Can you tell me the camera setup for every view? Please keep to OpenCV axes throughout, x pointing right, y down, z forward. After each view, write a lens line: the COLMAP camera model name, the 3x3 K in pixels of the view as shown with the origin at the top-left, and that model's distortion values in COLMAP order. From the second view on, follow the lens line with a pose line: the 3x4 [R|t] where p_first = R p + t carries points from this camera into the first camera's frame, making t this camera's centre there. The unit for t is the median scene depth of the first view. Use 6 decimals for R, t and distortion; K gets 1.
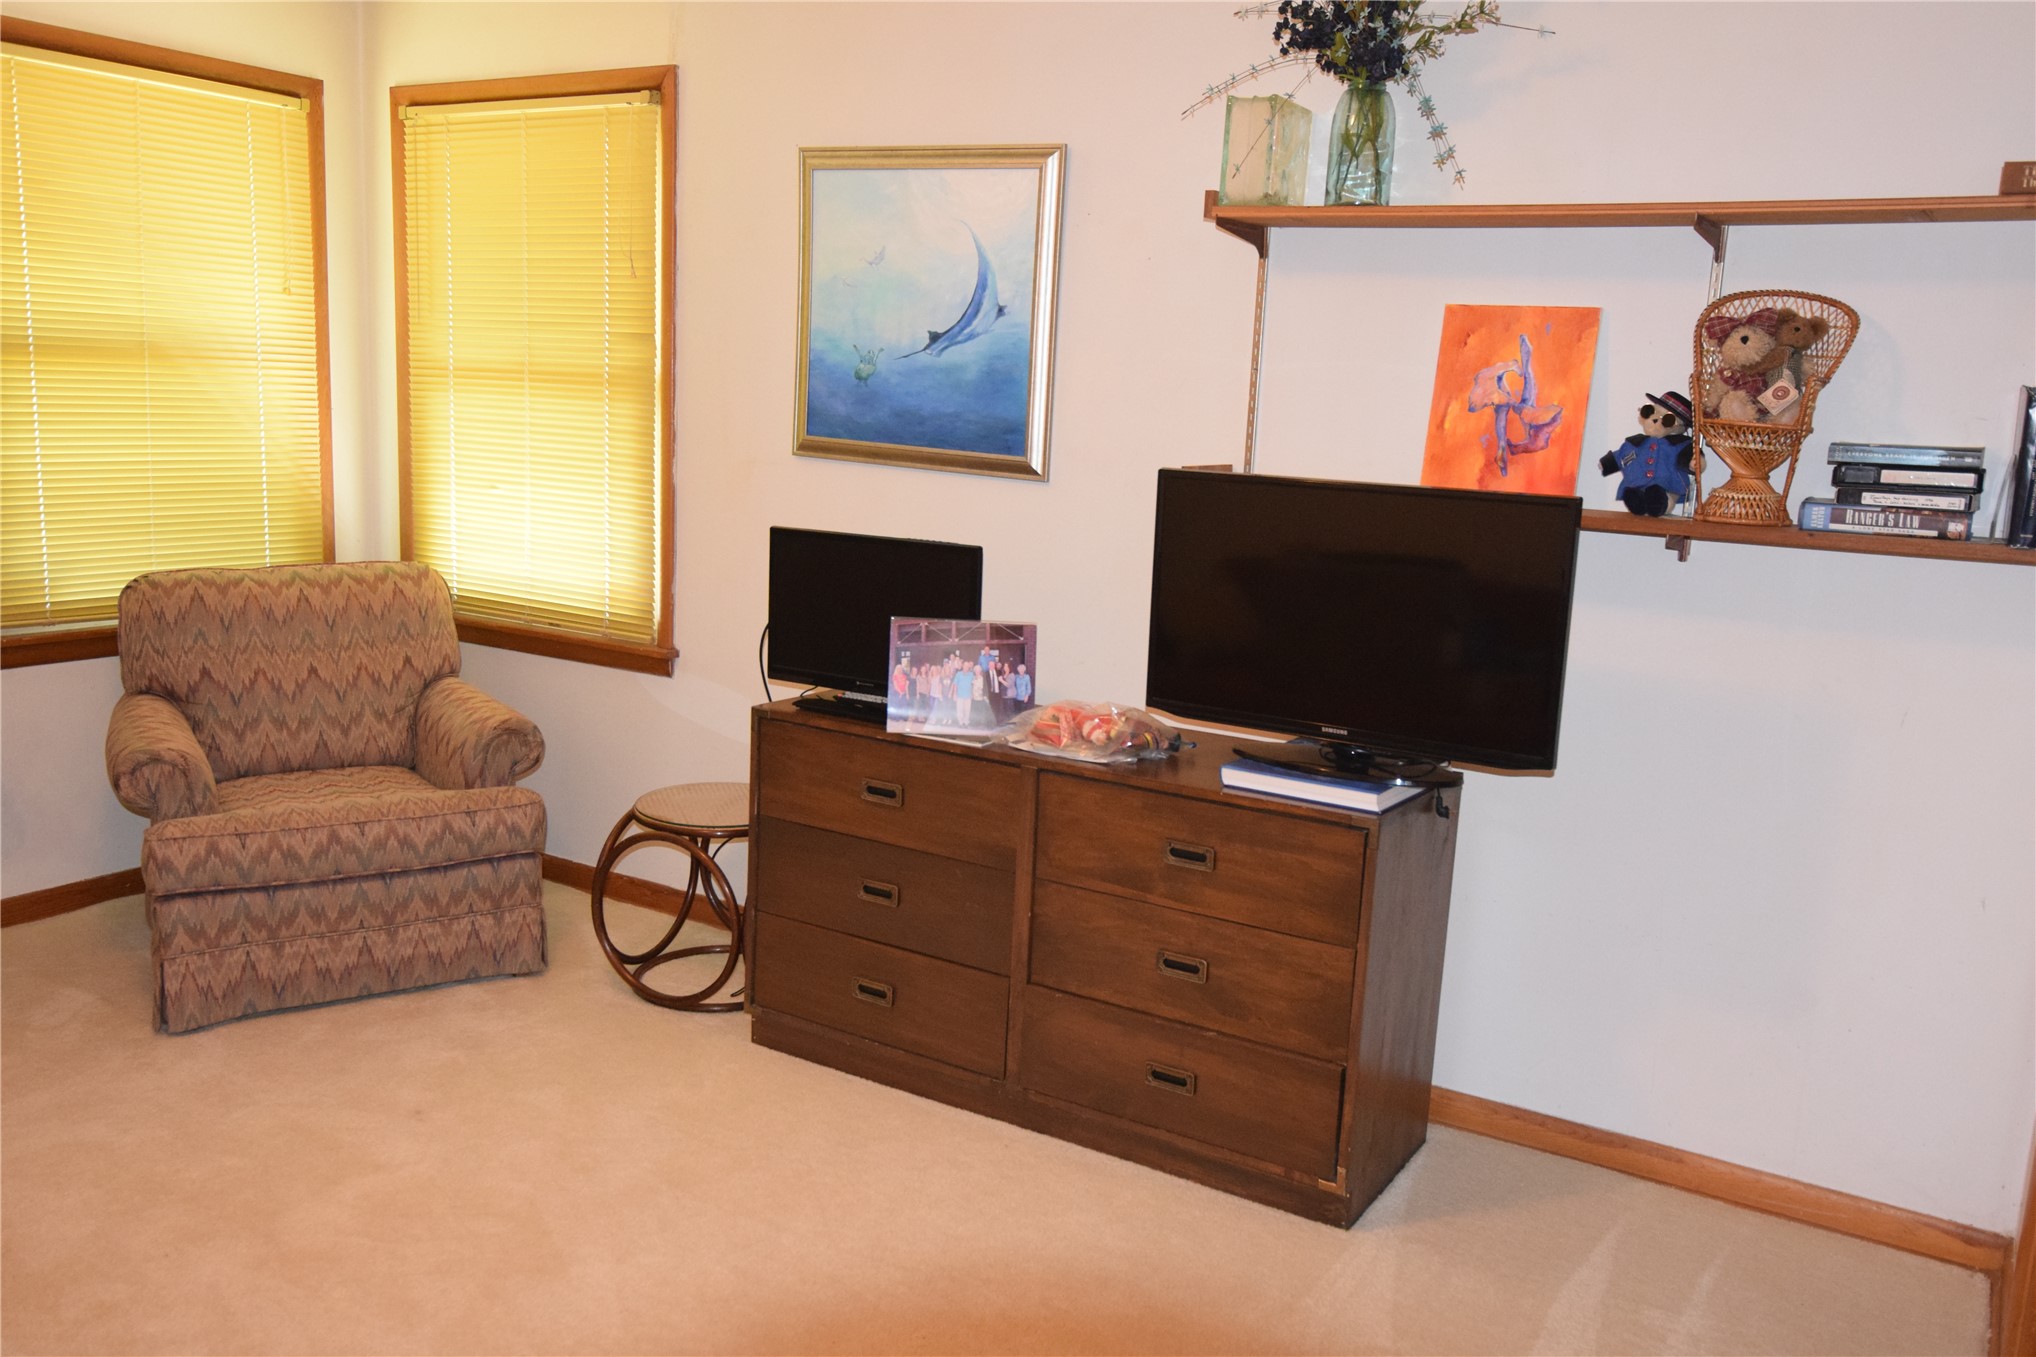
lens RADIAL K [[1632.3, 0, 1018.5], [0, 1632.3, 679.9], [0, 0, 1]] dist [0.000964, -0.003027]
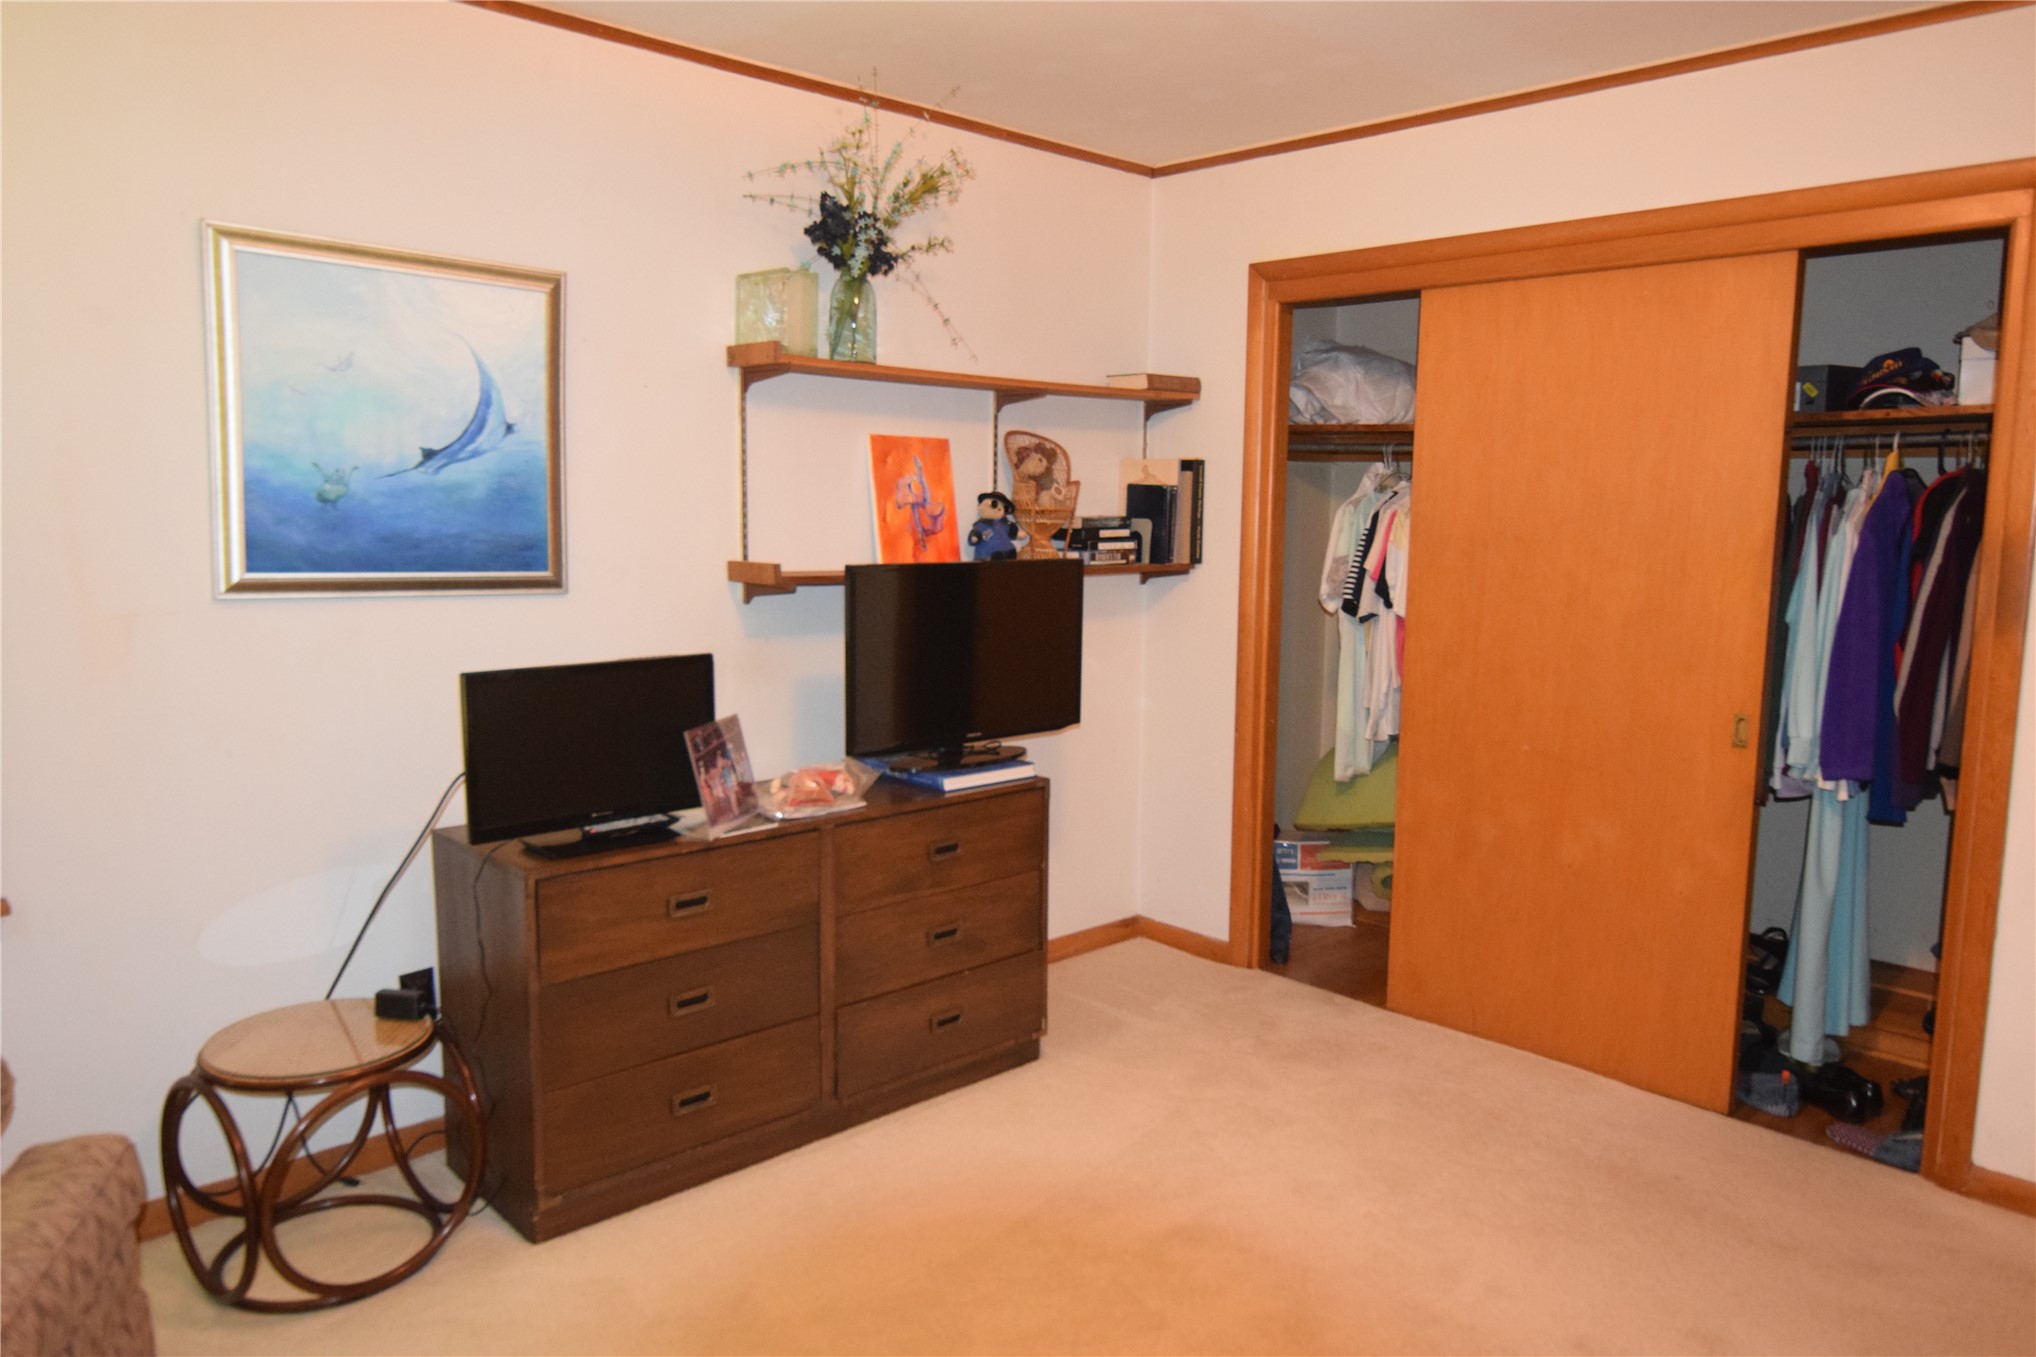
lens RADIAL K [[1387.3, 0, 1018.7], [0, 1387.3, 678.6], [0, 0, 1]] dist [-0.029883, 0.000105]
pose [[0.253073, -0.160445, 0.954050, -0.853922], [0.174434, 0.977558, 0.118128, -0.138196], [-0.951592, 0.136523, 0.275381, 0.558599]]
